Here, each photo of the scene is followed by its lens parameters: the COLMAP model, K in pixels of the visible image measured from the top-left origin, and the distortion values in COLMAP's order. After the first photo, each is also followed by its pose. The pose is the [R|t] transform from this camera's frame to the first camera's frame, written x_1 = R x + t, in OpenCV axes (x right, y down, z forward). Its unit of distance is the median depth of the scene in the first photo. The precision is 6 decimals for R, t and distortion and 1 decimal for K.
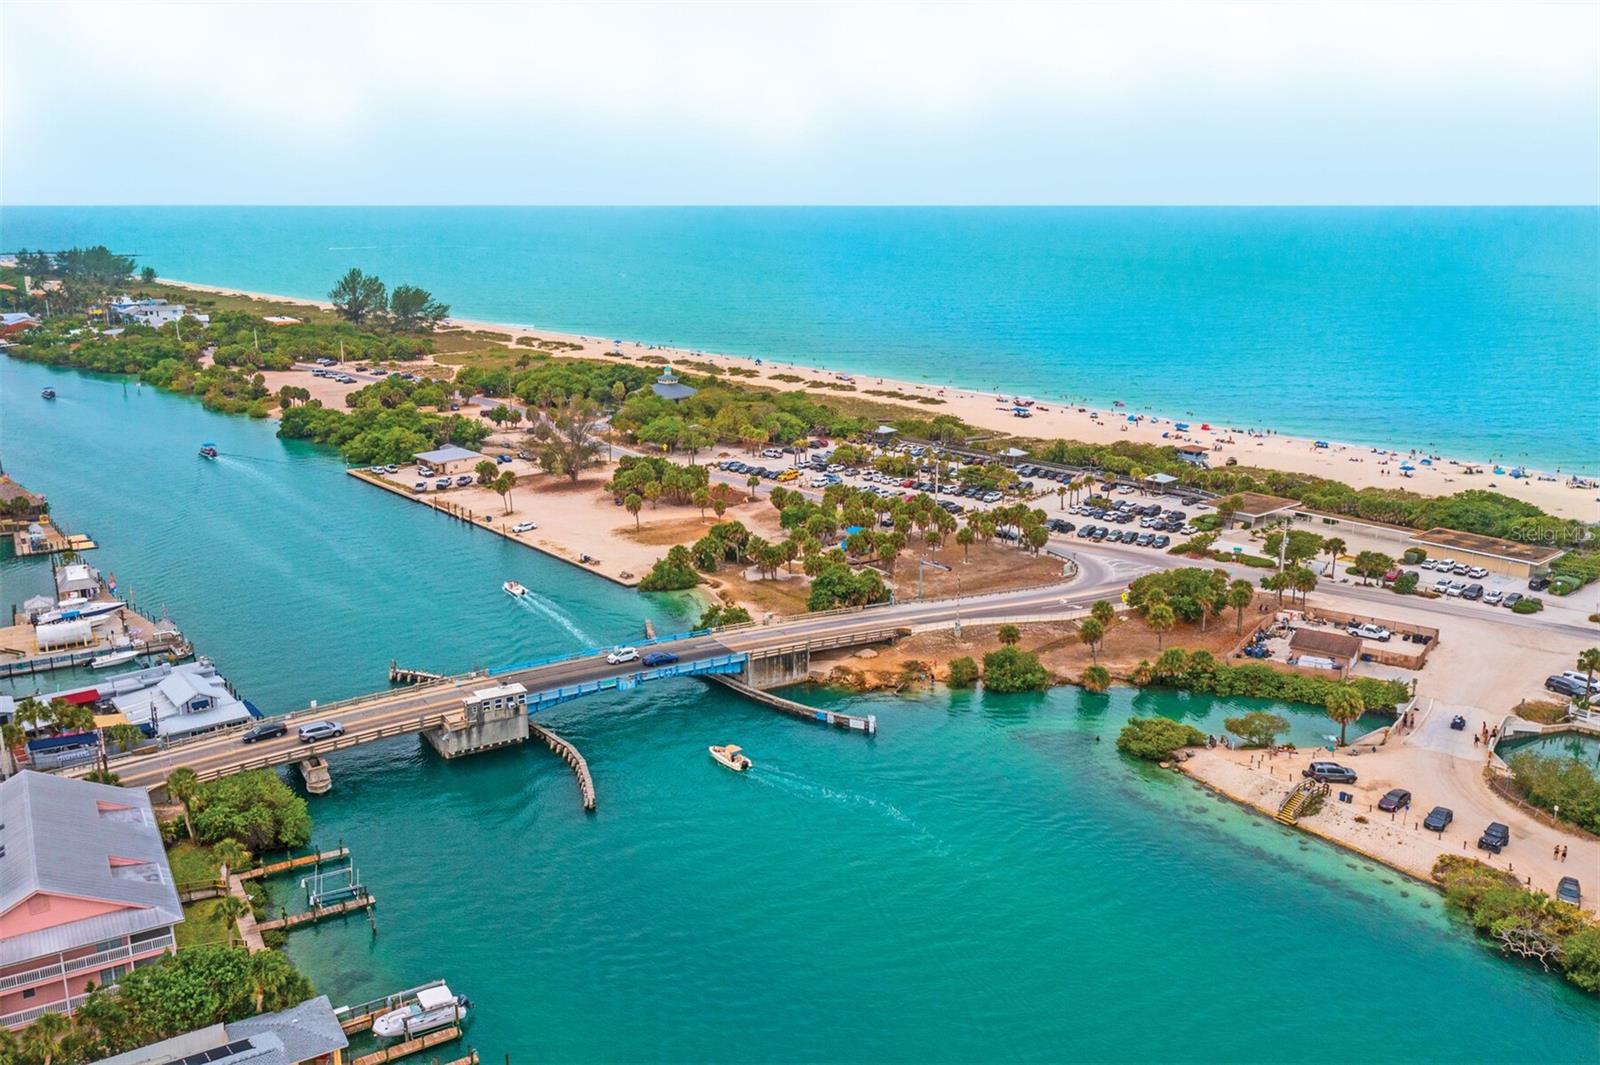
lens RADIAL K [[1329.4, 0, 800.0], [0, 1329.4, 532.5], [0, 0, 1]] dist [-0.013506, 0.070390]
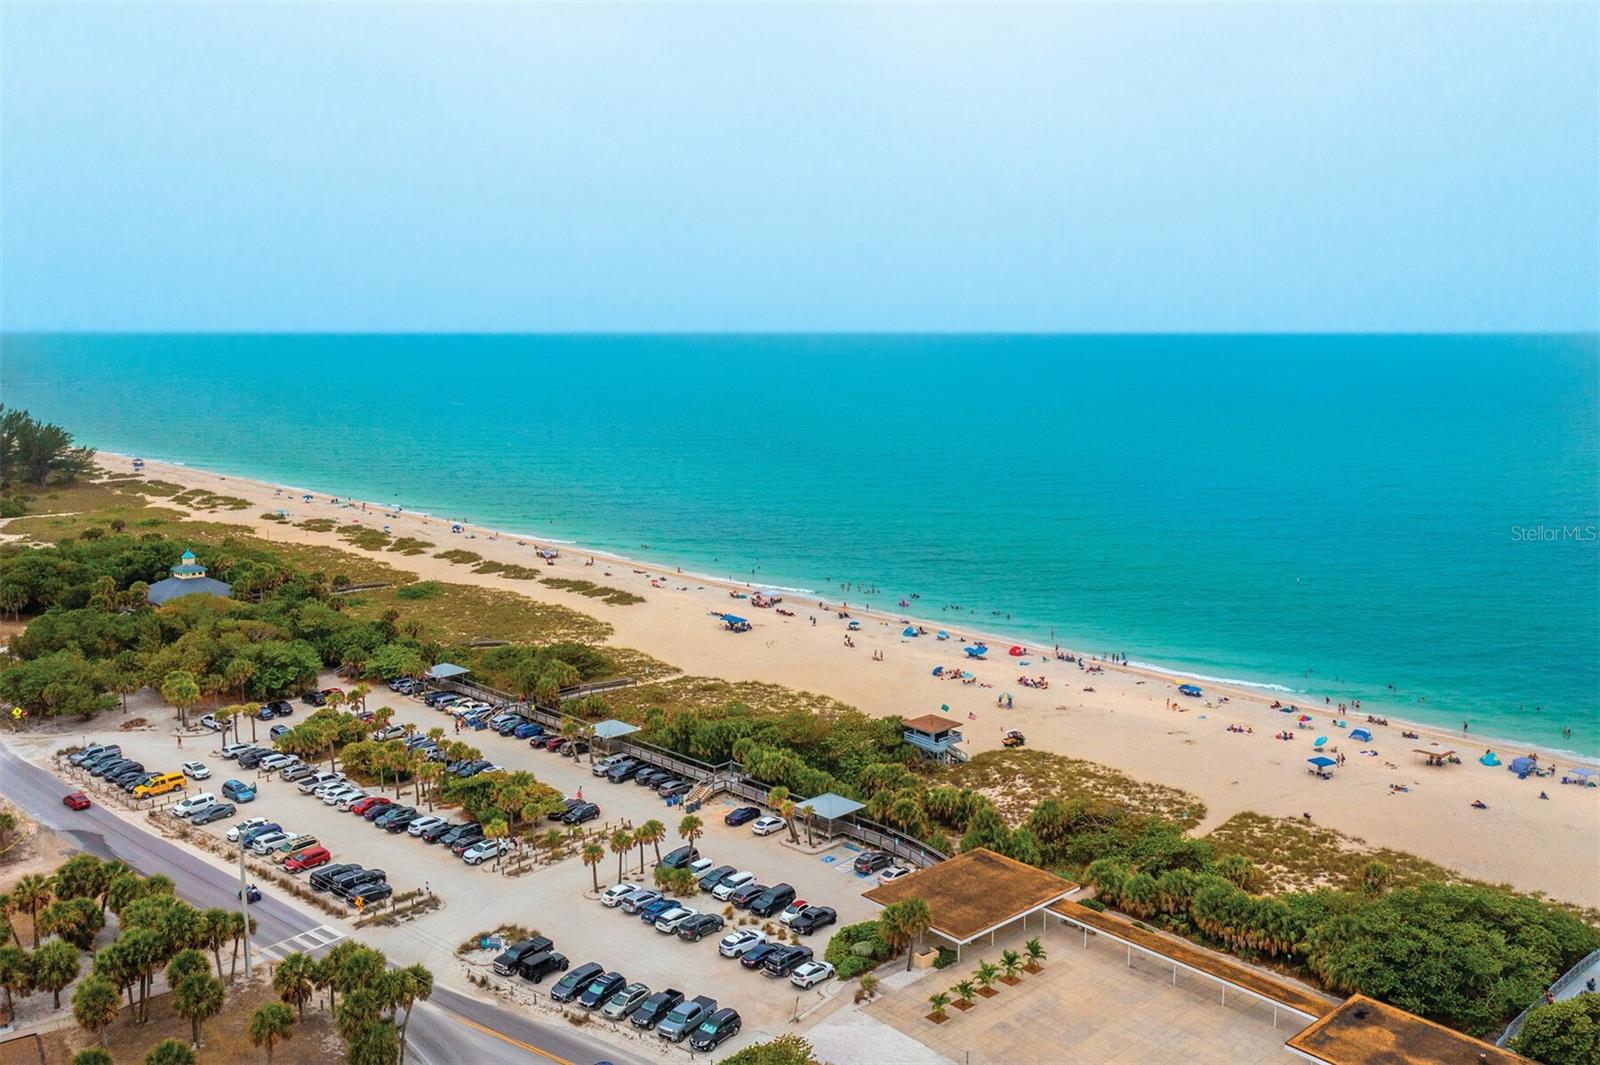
lens RADIAL K [[1329.4, 0, 800.0], [0, 1329.4, 532.5], [0, 0, 1]] dist [-0.013506, 0.070390]
pose [[0.999969, -0.002746, 0.007328, 0.238920], [0.003435, 0.995403, -0.095711, -0.090089], [-0.007032, 0.095733, 0.995382, 0.450215]]
